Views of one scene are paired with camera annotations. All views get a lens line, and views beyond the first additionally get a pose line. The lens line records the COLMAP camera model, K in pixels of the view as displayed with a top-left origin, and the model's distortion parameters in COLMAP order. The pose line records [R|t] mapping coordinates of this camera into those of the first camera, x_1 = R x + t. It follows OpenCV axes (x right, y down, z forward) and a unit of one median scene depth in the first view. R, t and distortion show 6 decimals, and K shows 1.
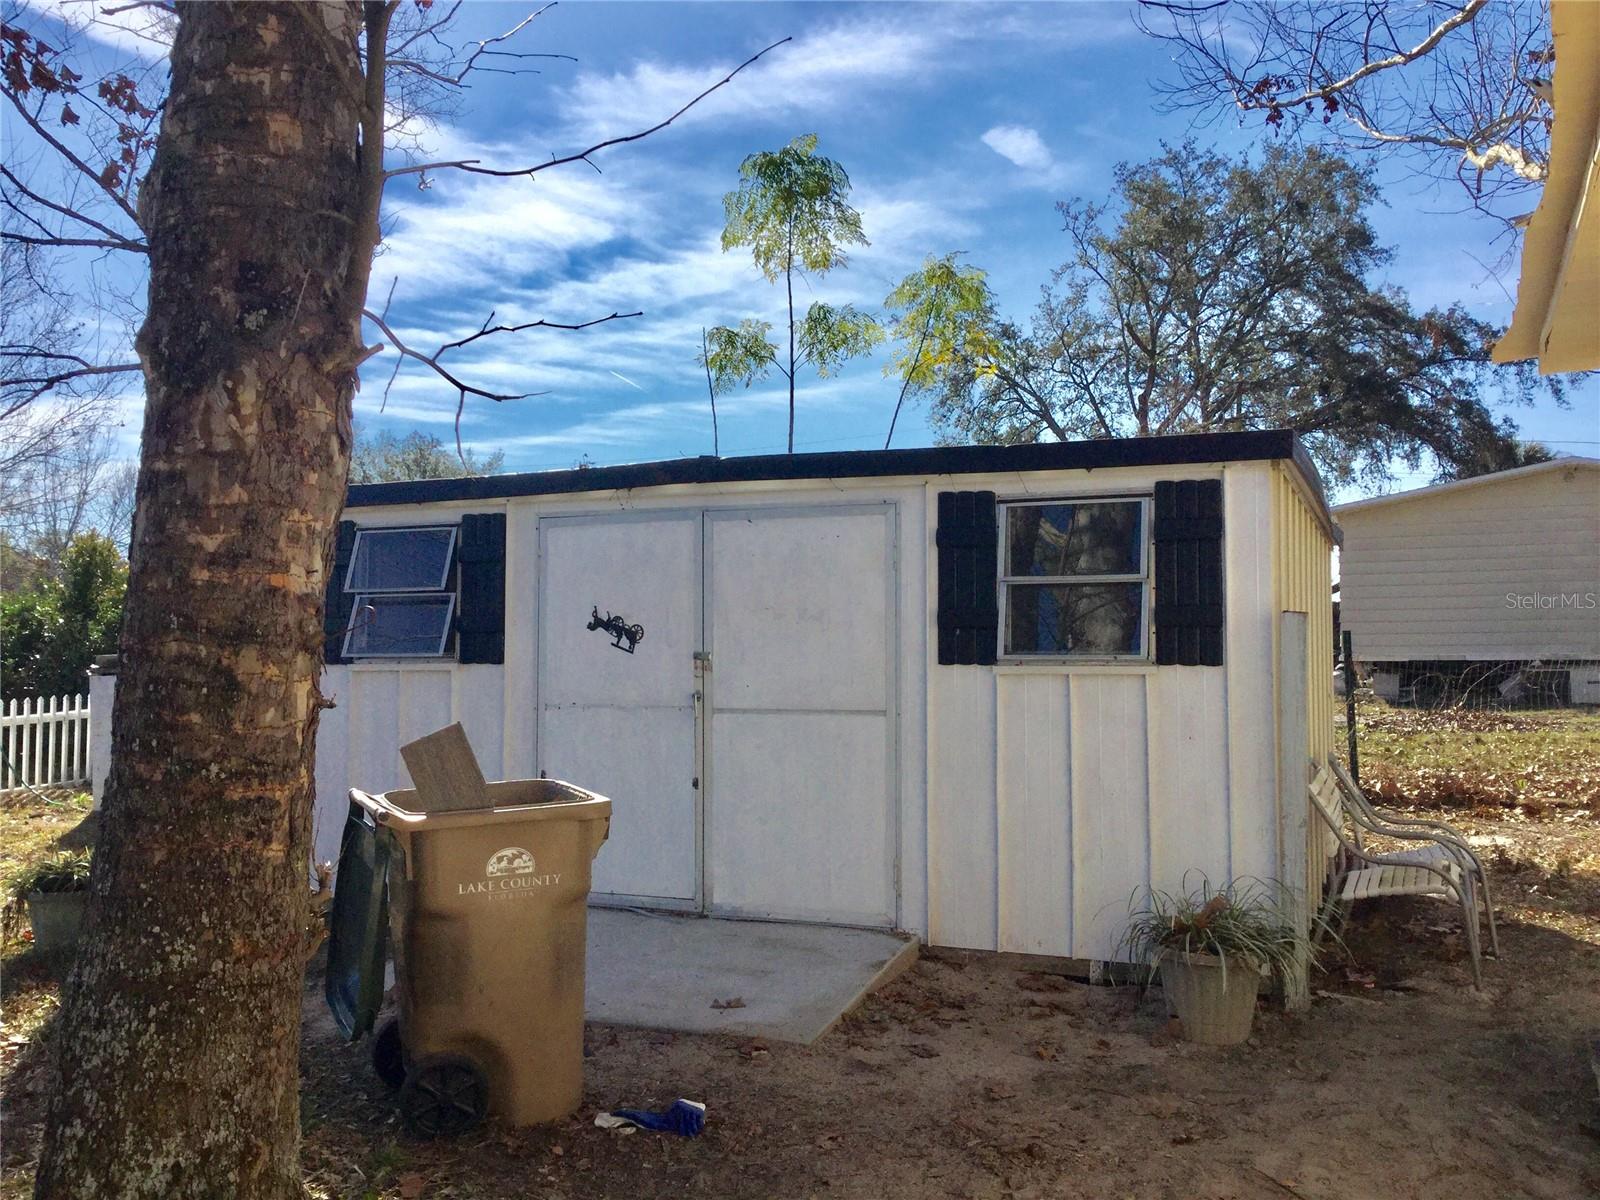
lens RADIAL K [[1455.8, 0, 800.0], [0, 1455.8, 600.0], [0, 0, 1]] dist [0.129102, -0.201187]
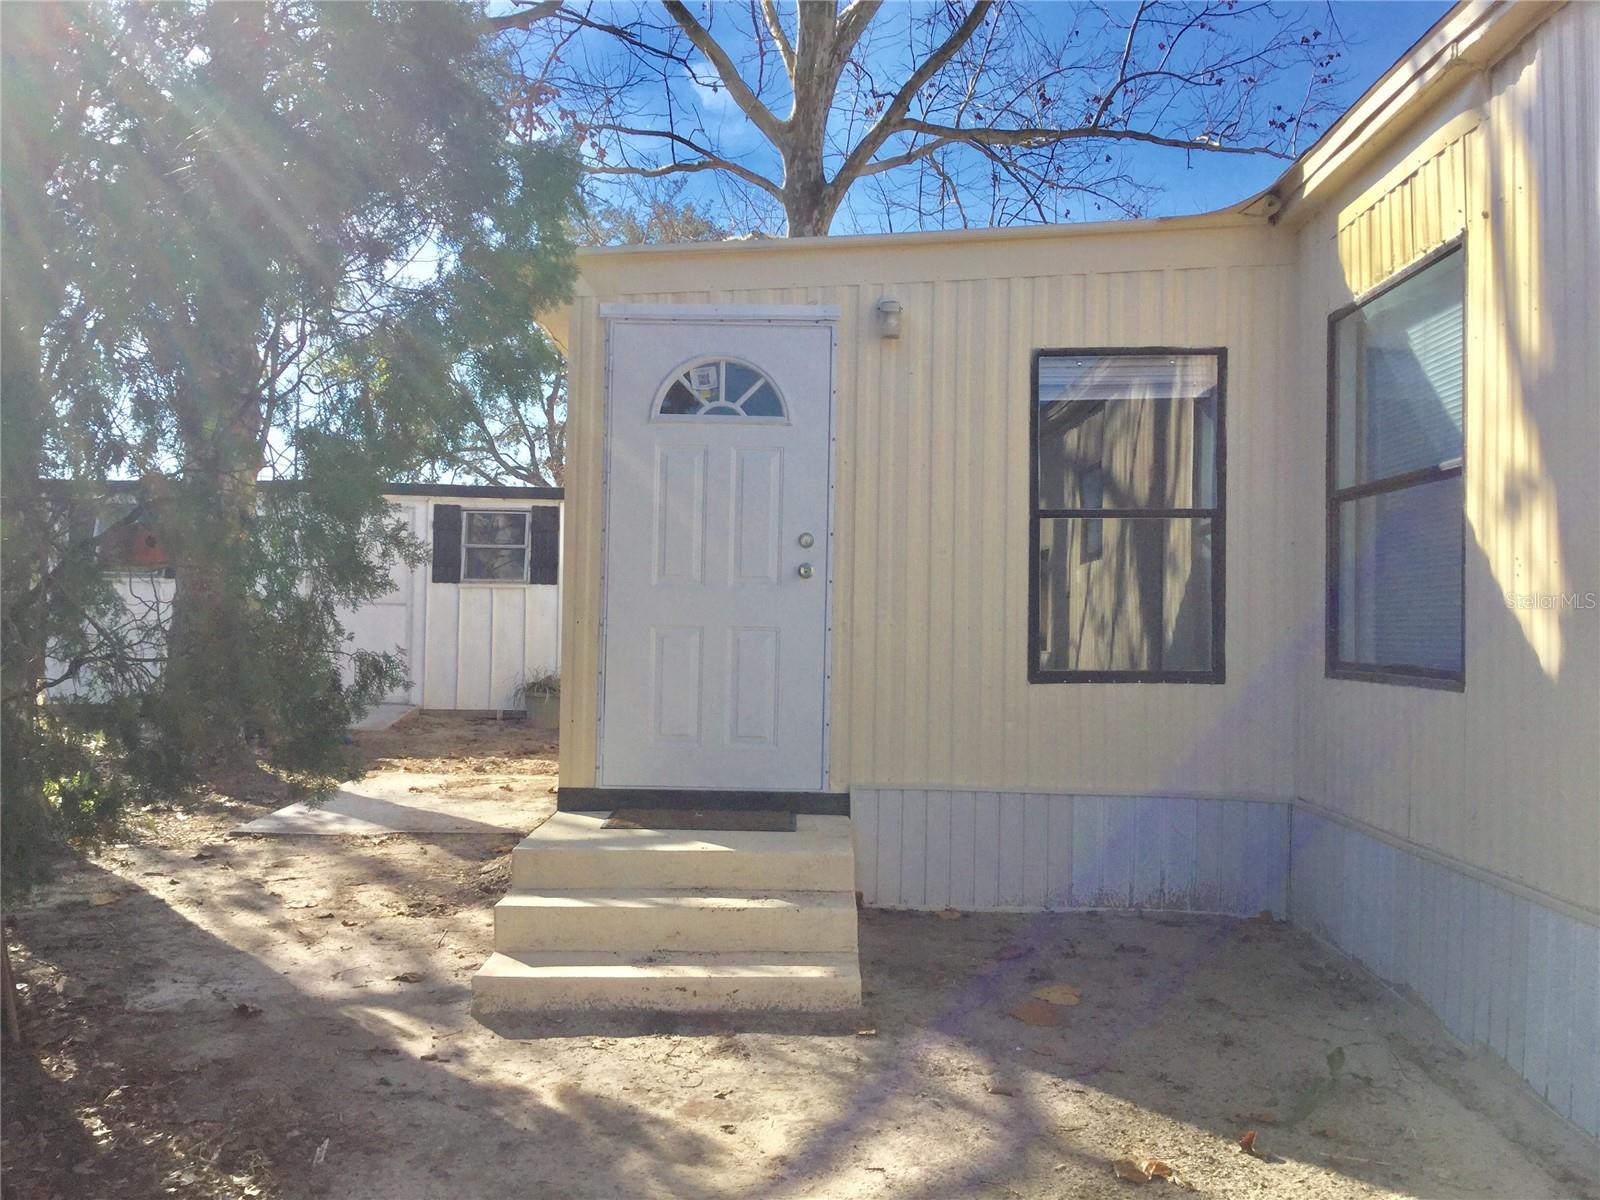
lens RADIAL K [[1455.8, 0, 800.0], [0, 1455.8, 600.0], [0, 0, 1]] dist [0.129102, -0.201187]
pose [[0.921690, 0.025831, 0.387066, -0.251747], [-0.033696, 0.999340, 0.013546, 0.021885], [-0.386461, -0.025528, 0.921952, -1.262739]]
